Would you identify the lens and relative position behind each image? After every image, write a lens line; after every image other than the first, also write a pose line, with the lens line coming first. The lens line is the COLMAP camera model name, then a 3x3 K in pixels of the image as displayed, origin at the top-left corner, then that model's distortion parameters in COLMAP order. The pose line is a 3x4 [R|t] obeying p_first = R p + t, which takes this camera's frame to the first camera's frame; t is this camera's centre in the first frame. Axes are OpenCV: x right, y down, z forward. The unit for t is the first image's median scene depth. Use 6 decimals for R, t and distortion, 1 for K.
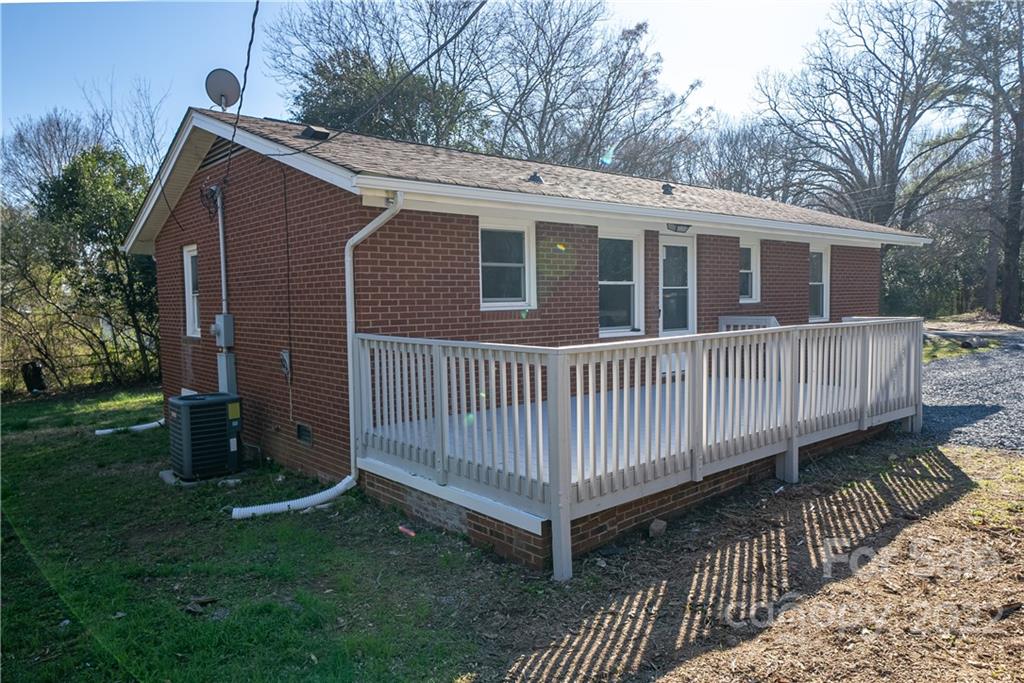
lens RADIAL K [[688.2, 0, 512.0], [0, 688.2, 341.5], [0, 0, 1]] dist [0.026094, -0.002394]
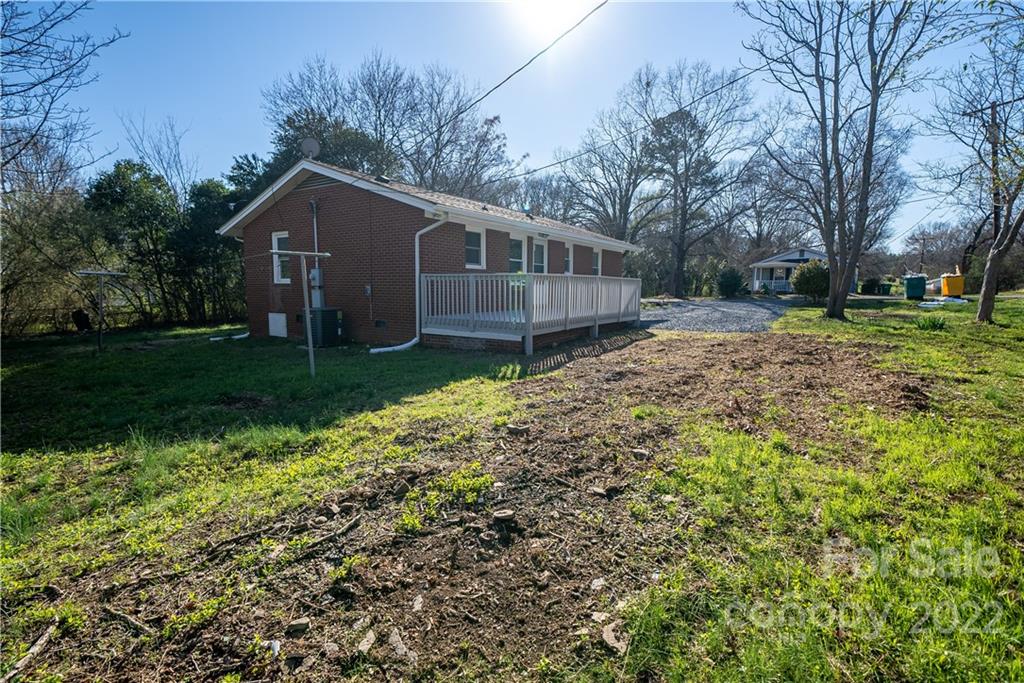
lens RADIAL K [[489.9, 0, 512.0], [0, 489.9, 341.5], [0, 0, 1]] dist [0.001062, 0.000601]
pose [[0.959957, -0.005956, 0.280083, -0.127148], [-0.006566, 0.999021, 0.043751, 0.044735], [-0.280069, -0.043838, 0.958978, -0.207013]]
